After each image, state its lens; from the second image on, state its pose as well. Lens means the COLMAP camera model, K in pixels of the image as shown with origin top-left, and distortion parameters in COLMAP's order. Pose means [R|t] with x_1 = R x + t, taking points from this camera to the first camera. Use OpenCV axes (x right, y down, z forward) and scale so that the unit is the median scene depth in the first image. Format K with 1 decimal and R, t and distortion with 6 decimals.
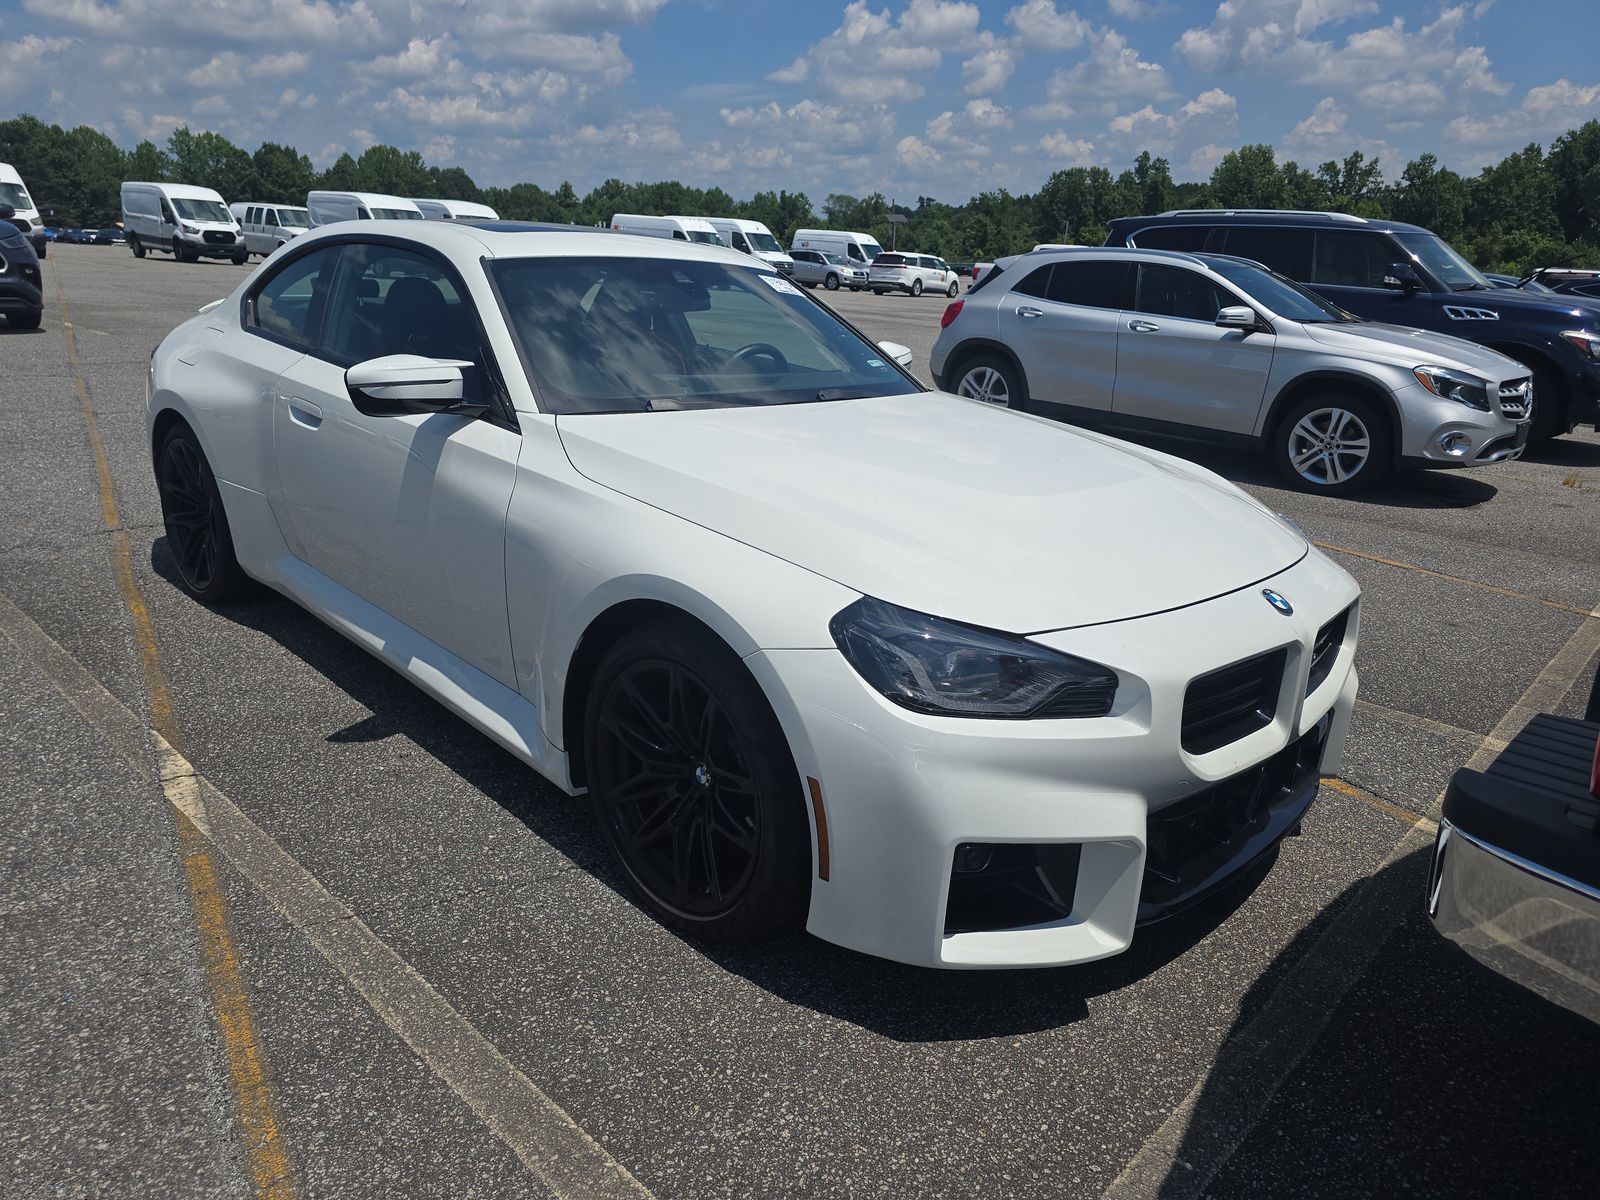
lens RADIAL K [[1098.9, 0, 793.8], [0, 1098.9, 599.9], [0, 0, 1]] dist [0.045805, -0.036270]
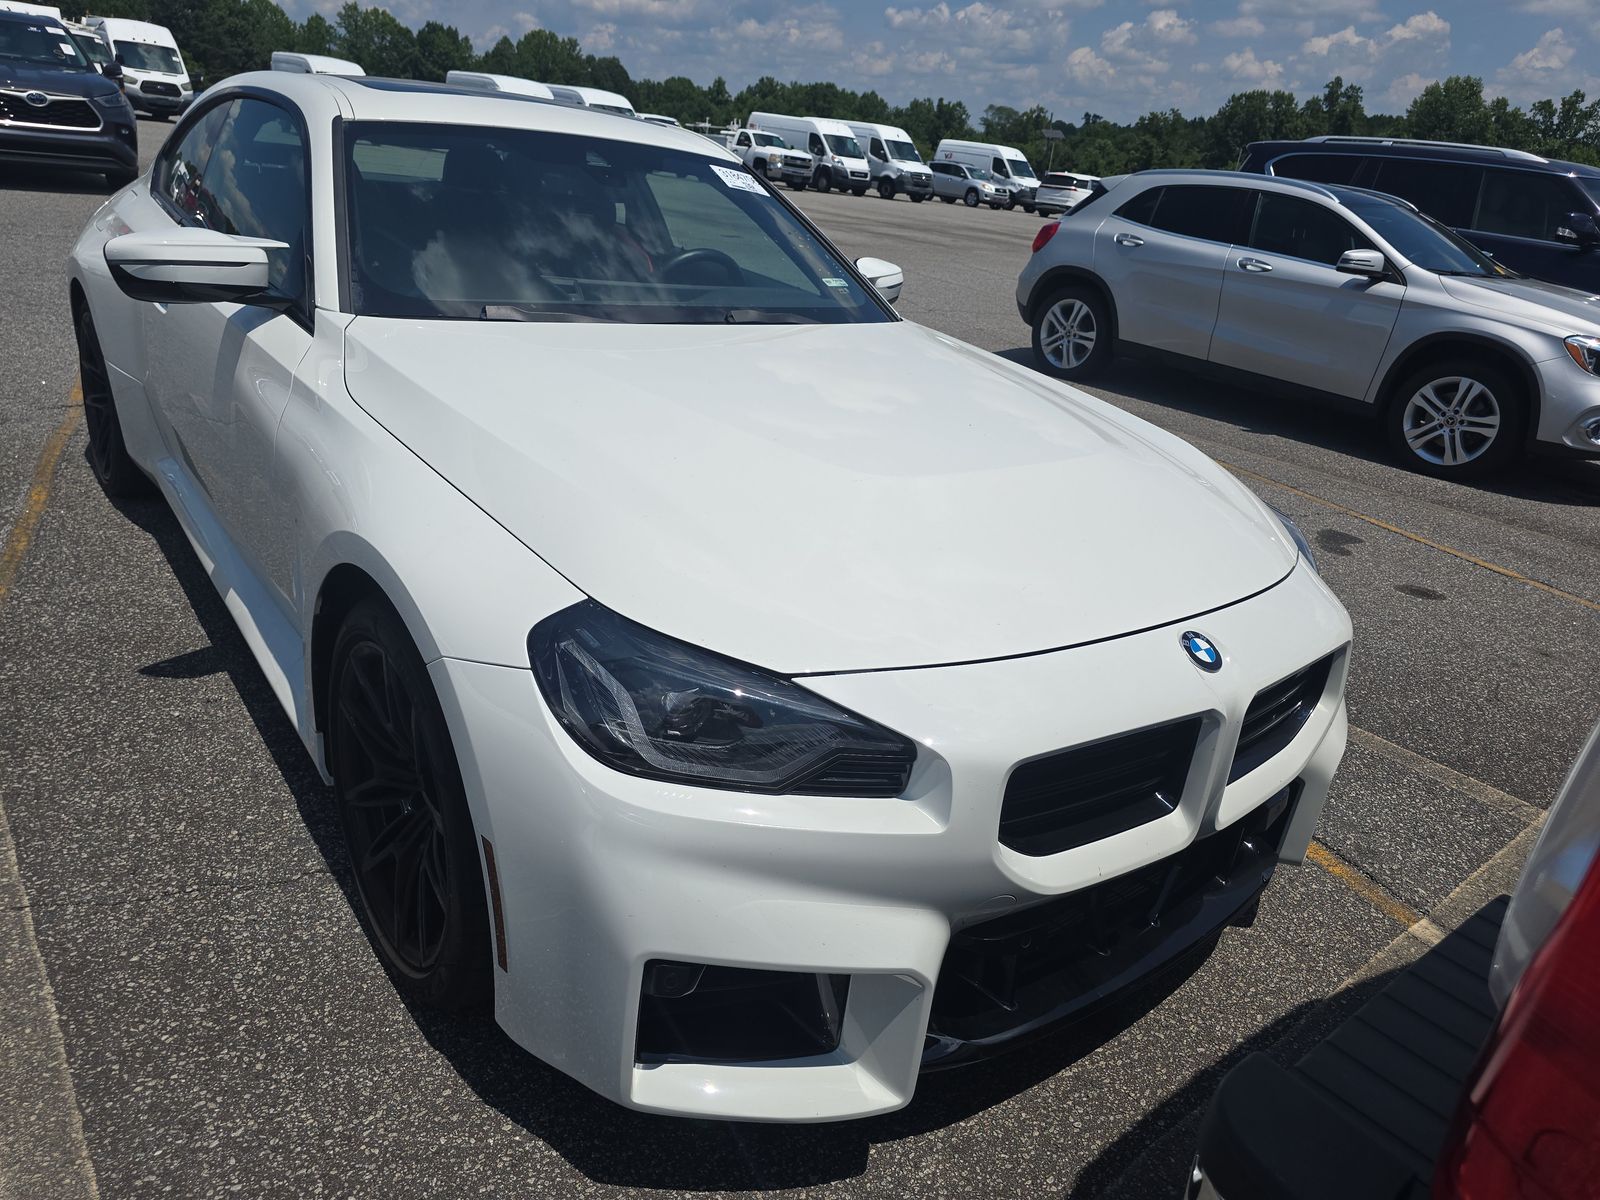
lens RADIAL K [[1103.8, 0, 800.0], [0, 1103.8, 600.0], [0, 0, 1]] dist [0.030114, -0.021620]
pose [[0.990587, 0.099300, -0.094217, 0.074327], [-0.092250, 0.992796, 0.076455, -0.019424], [0.101130, -0.067043, 0.992612, 0.077736]]
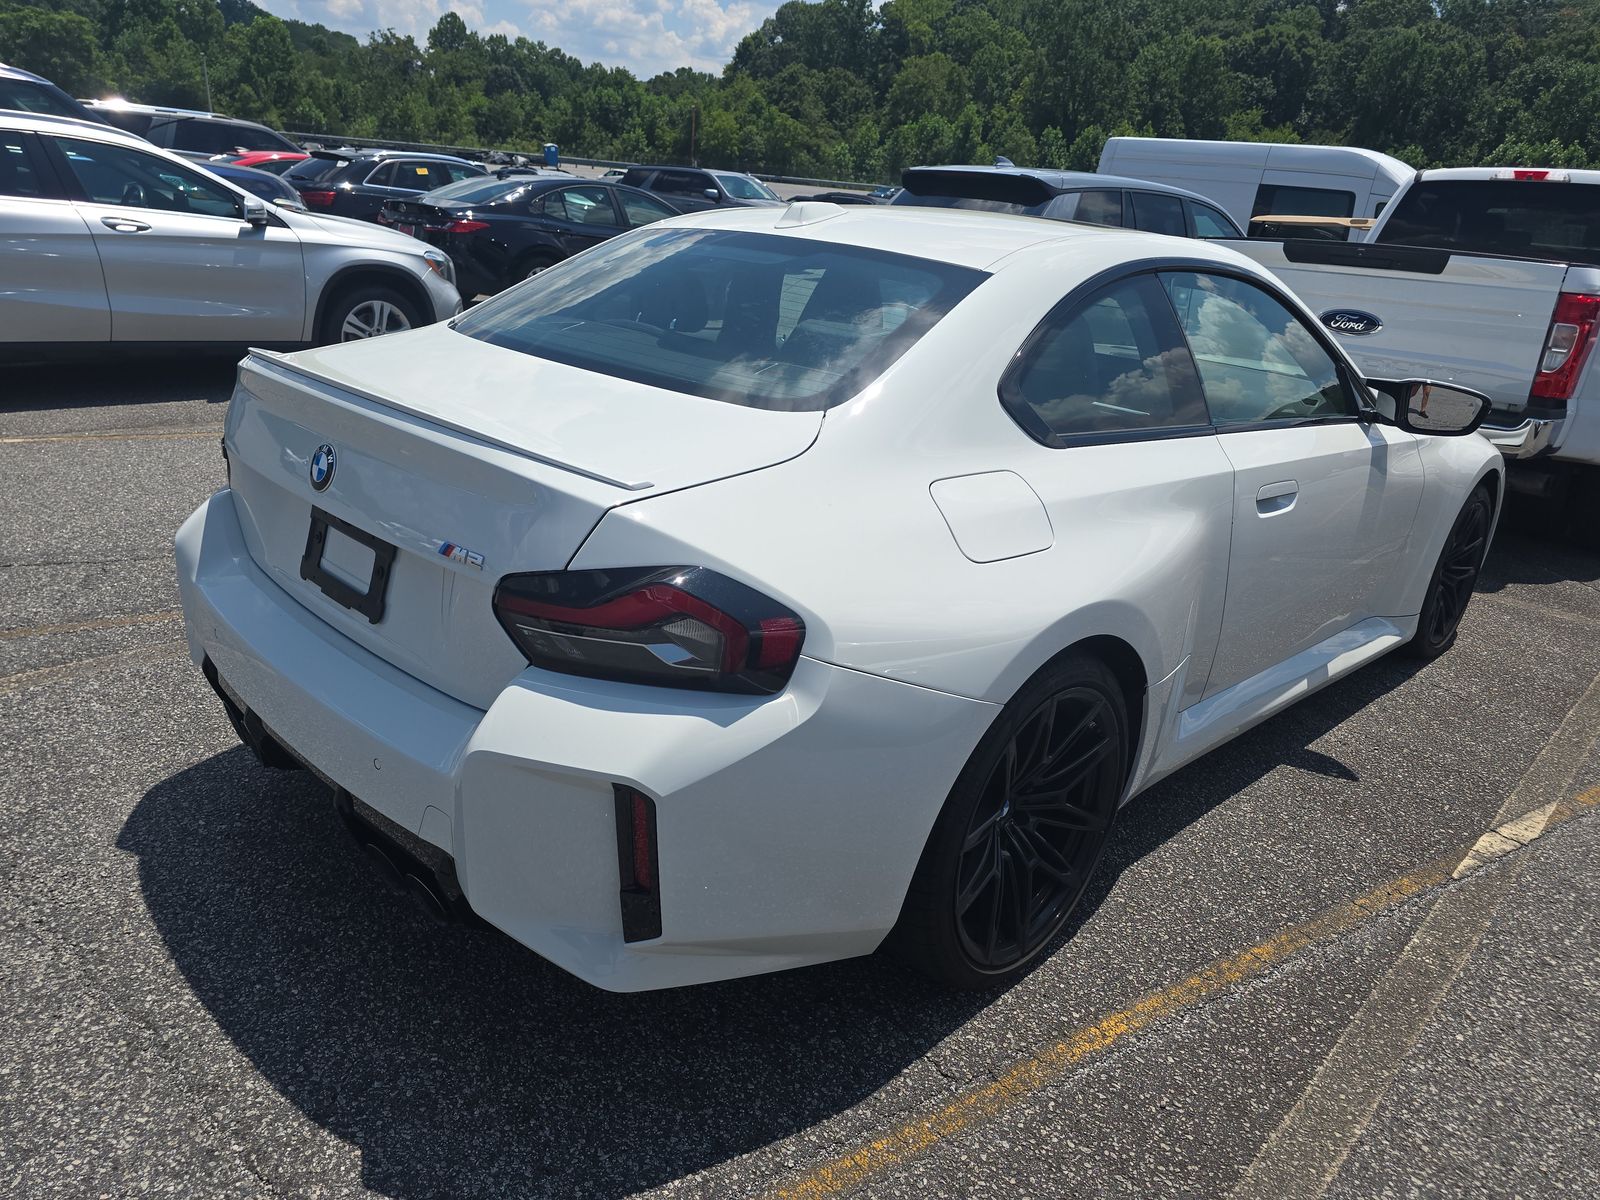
lens RADIAL K [[1103.8, 0, 800.0], [0, 1103.8, 600.0], [0, 0, 1]] dist [0.030114, -0.021620]
pose [[-0.015080, -0.382478, 0.923841, -0.547818], [0.220040, 0.900027, 0.376211, -0.217934], [-0.975374, 0.208955, 0.070588, 0.592689]]
